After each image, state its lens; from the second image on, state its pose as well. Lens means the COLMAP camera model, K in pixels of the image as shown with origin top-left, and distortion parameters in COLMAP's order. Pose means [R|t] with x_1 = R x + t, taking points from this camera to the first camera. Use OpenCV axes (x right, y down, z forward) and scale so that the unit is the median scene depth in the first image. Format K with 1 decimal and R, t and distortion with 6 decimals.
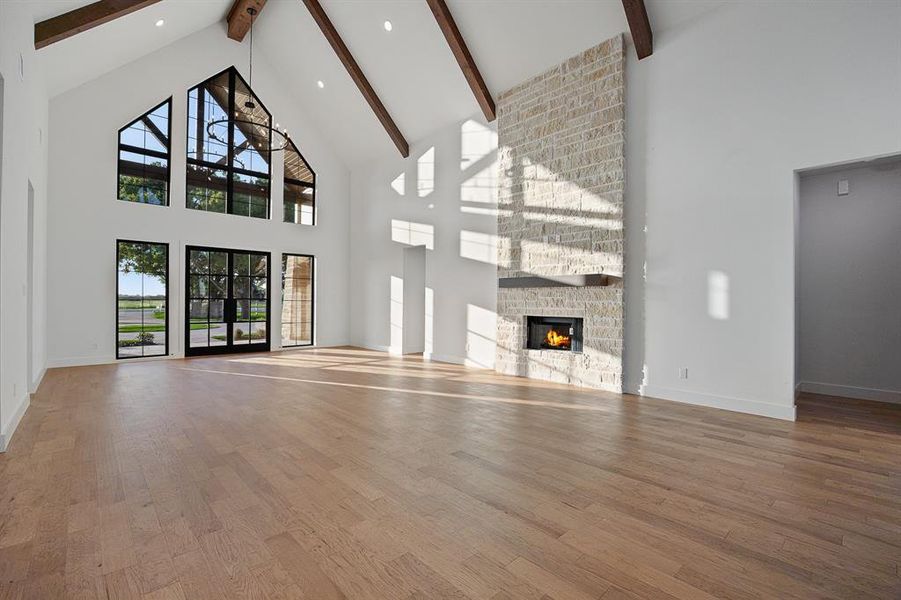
lens RADIAL K [[409.6, 0, 450.5], [0, 409.6, 300.0], [0, 0, 1]] dist [-0.015091, -0.000555]
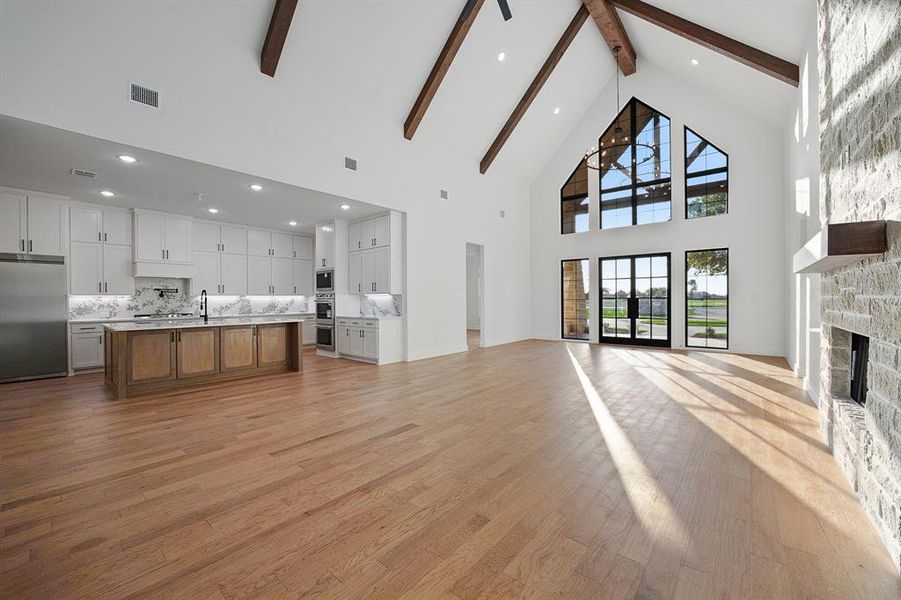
lens RADIAL K [[355.5, 0, 450.5], [0, 355.5, 300.0], [0, 0, 1]] dist [-0.027533, 0.000294]
pose [[0.114173, -0.004678, -0.993450, 0.395889], [0.006539, 0.999971, -0.003957, 0.003313], [0.993439, -0.006044, 0.114200, 0.366237]]
